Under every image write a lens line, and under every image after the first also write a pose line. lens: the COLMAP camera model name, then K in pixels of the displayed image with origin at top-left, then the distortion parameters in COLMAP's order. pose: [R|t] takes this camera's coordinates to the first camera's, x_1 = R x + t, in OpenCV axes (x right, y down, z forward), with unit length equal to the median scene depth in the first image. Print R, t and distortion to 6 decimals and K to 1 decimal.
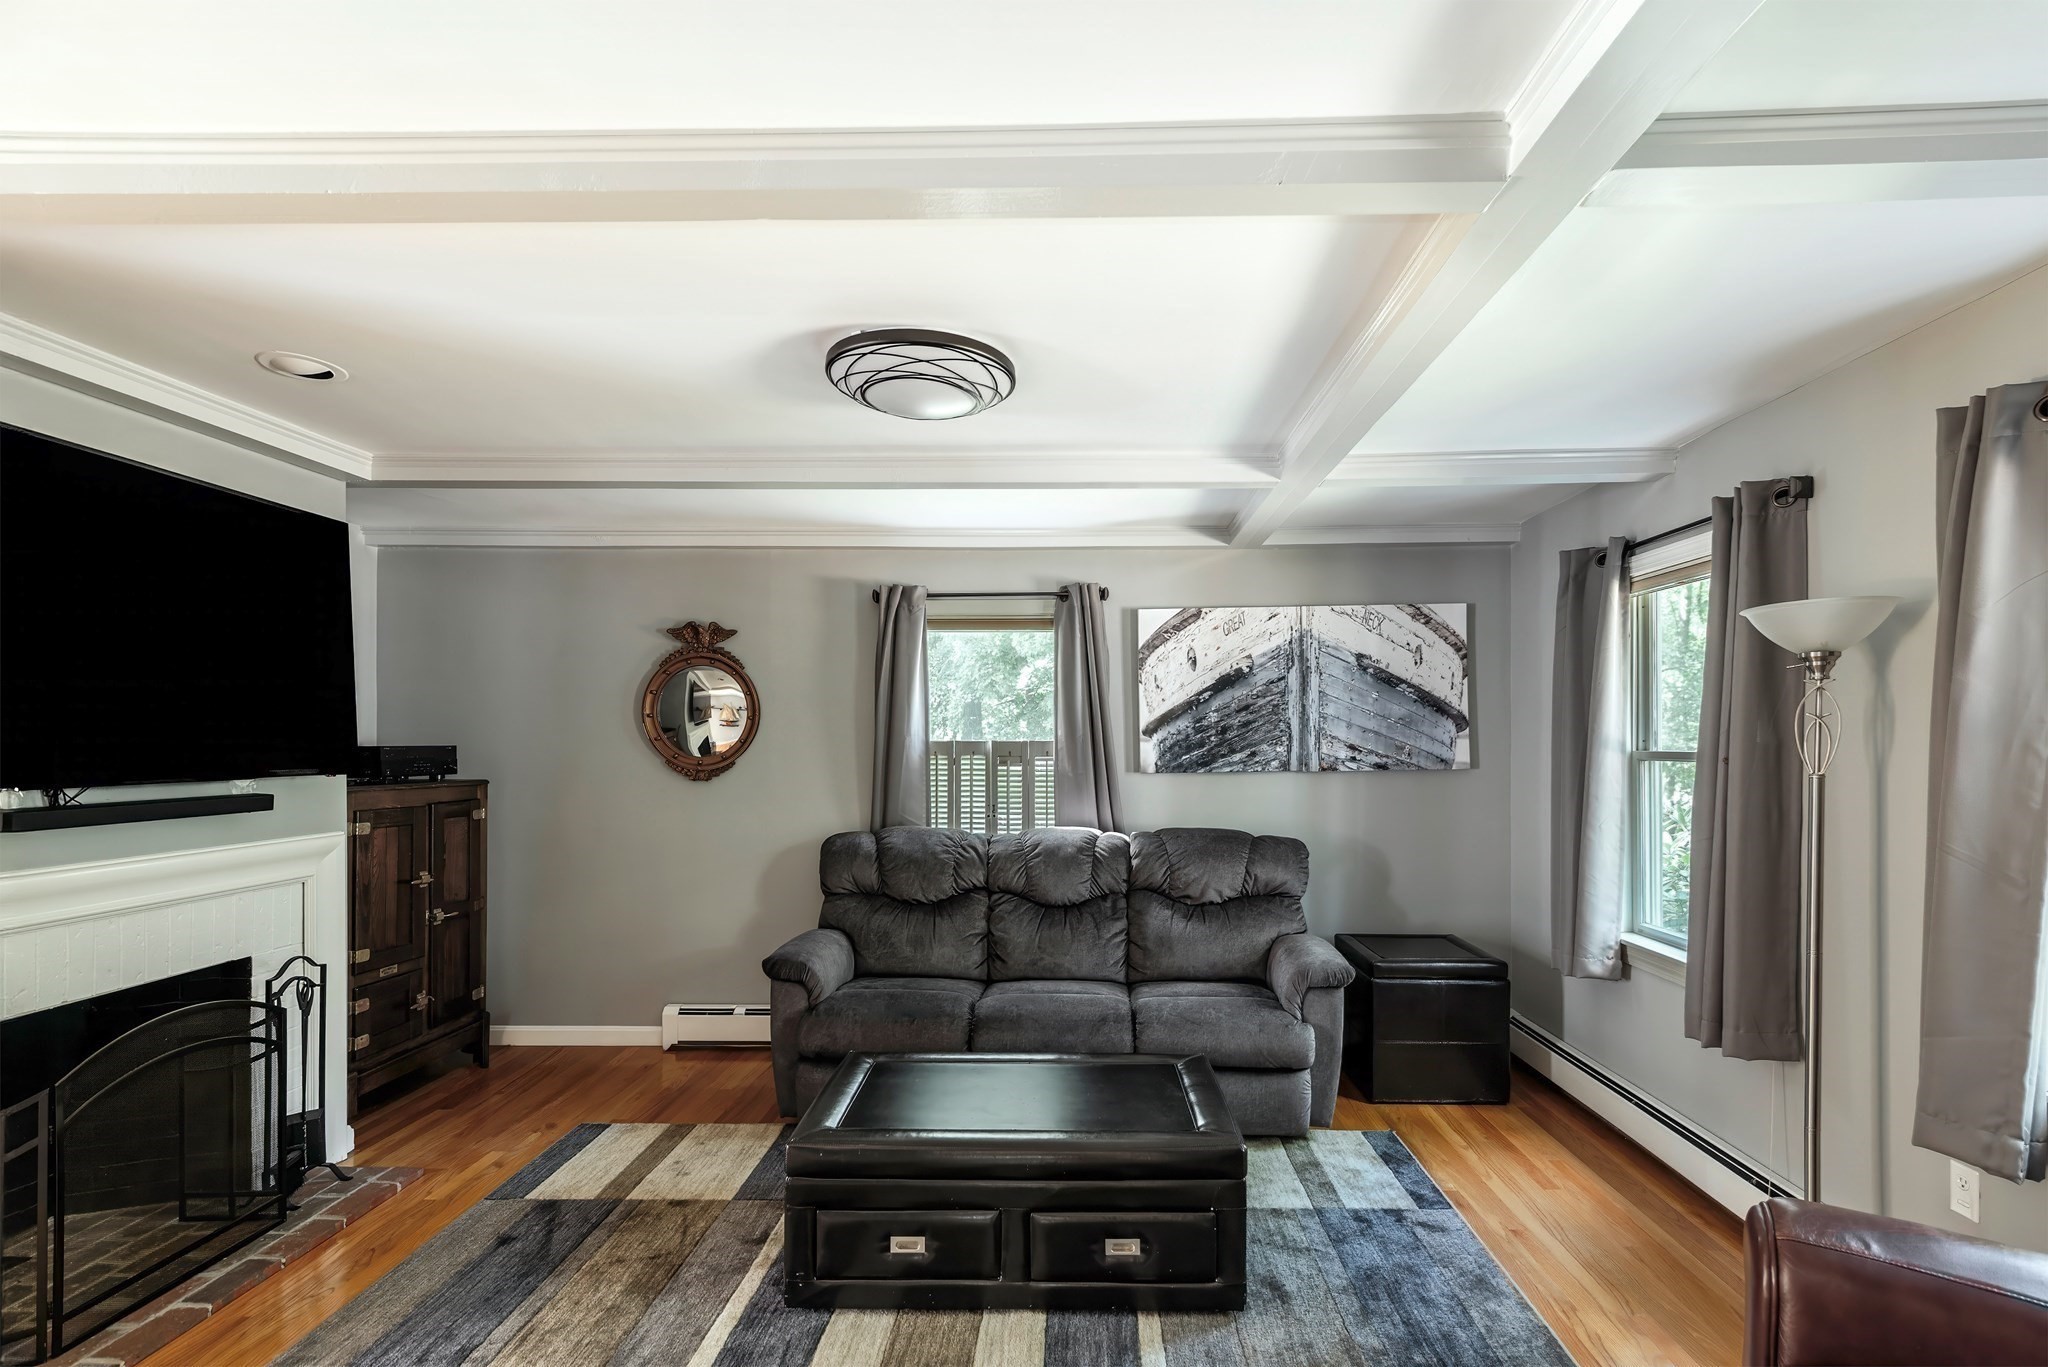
lens RADIAL K [[1131.5, 0, 1026.1], [0, 1131.5, 729.8], [0, 0, 1]] dist [0.001702, 0.000361]
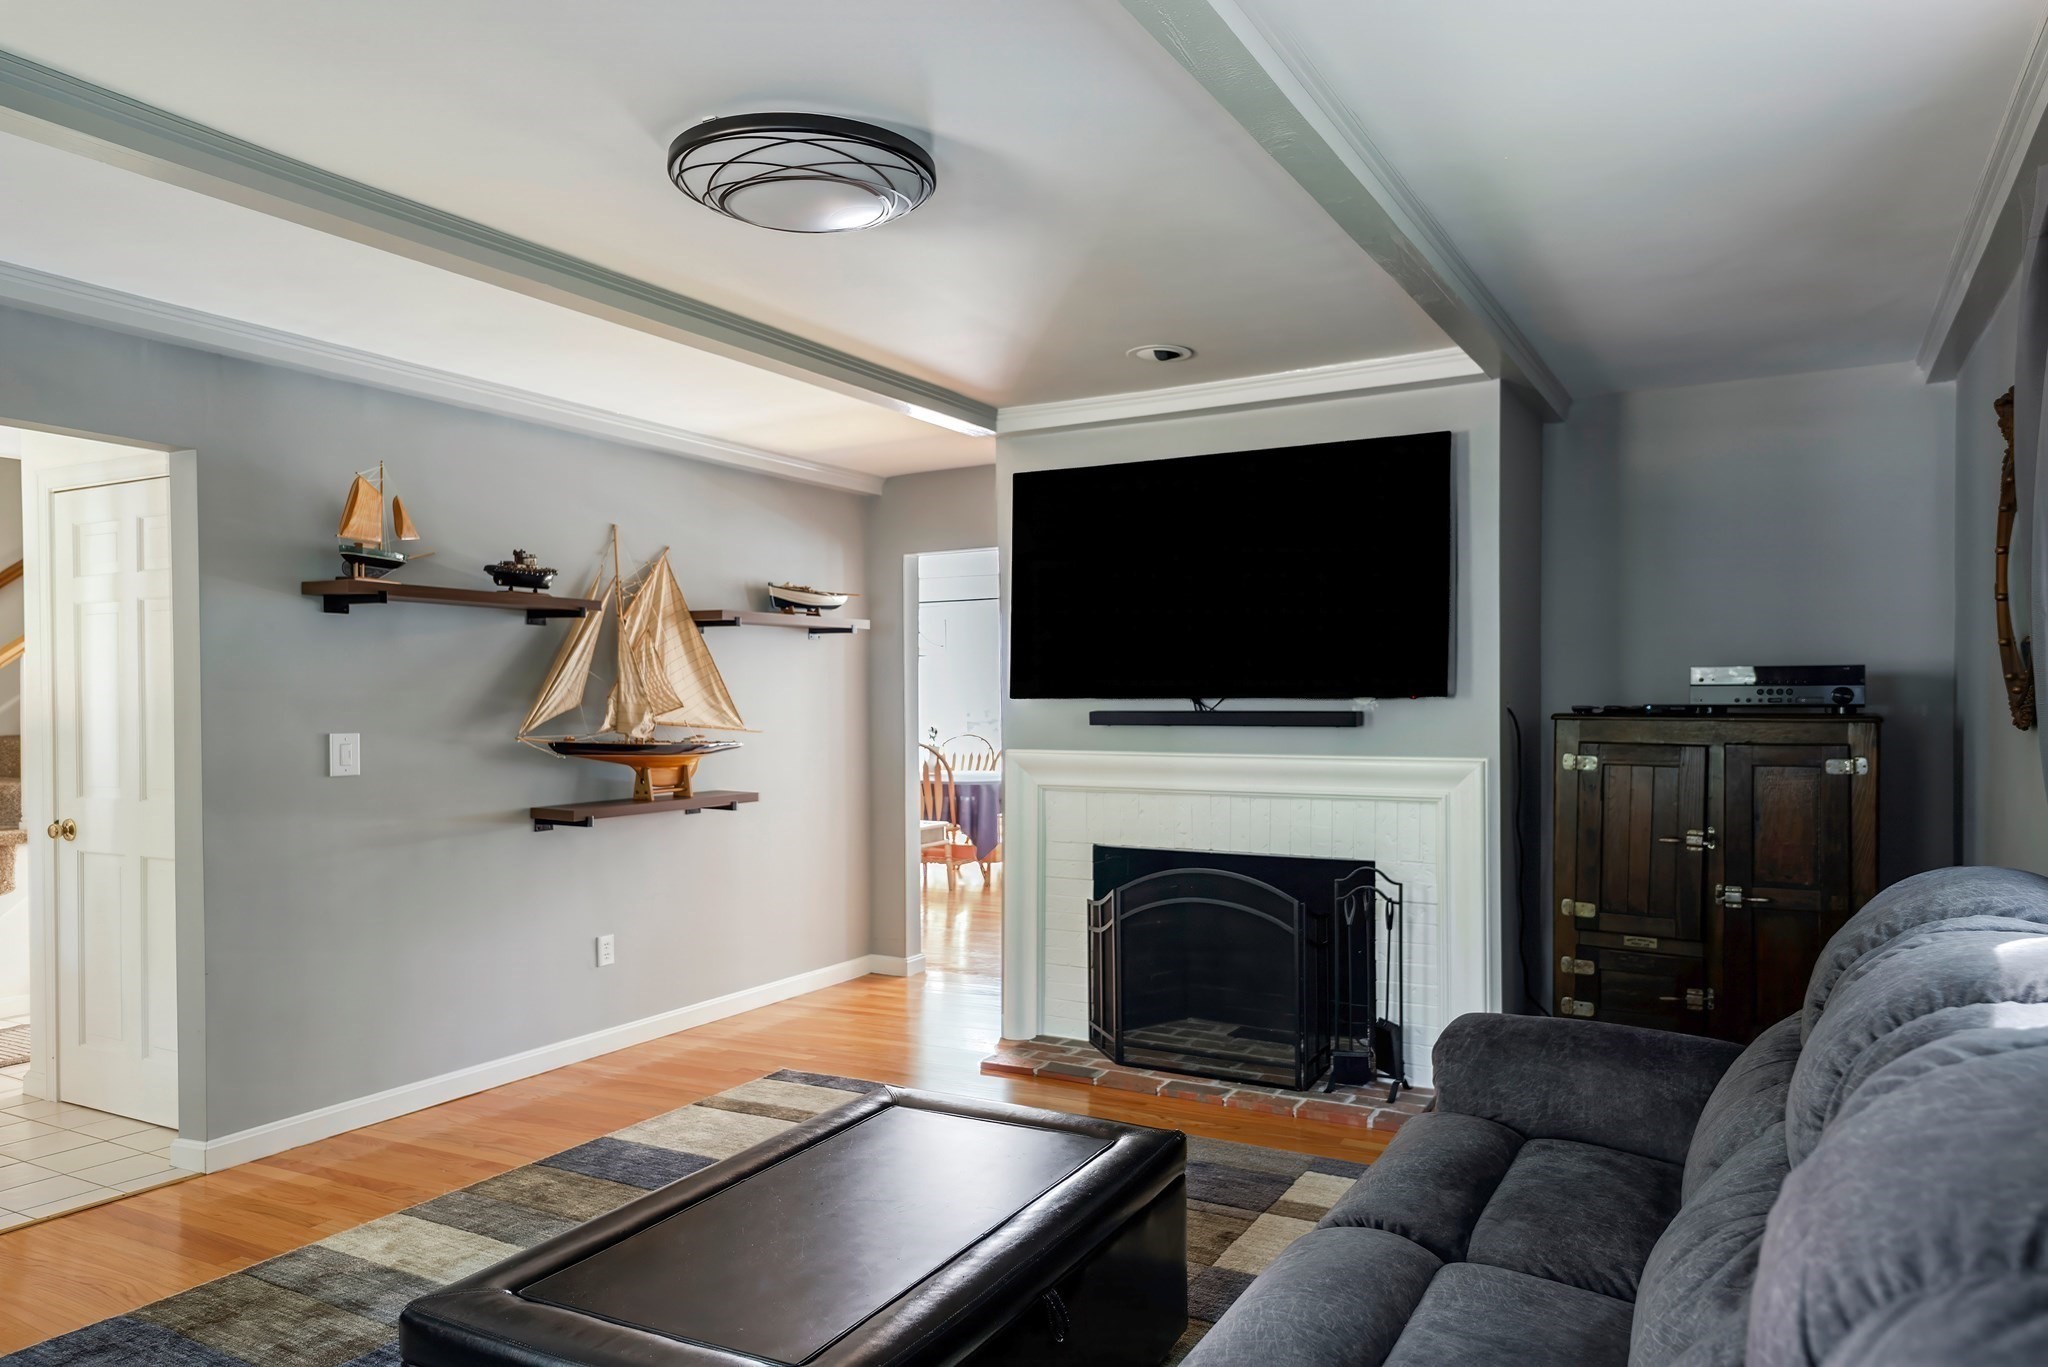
lens RADIAL K [[1352.8, 0, 1024.0], [0, 1352.8, 683.5], [0, 0, 1]] dist [-0.000829, -0.000162]
pose [[-0.470266, 0.011000, -0.882456, 0.605214], [0.018091, 0.999832, 0.002823, 0.019683], [0.882339, -0.014637, -0.470386, 1.294344]]
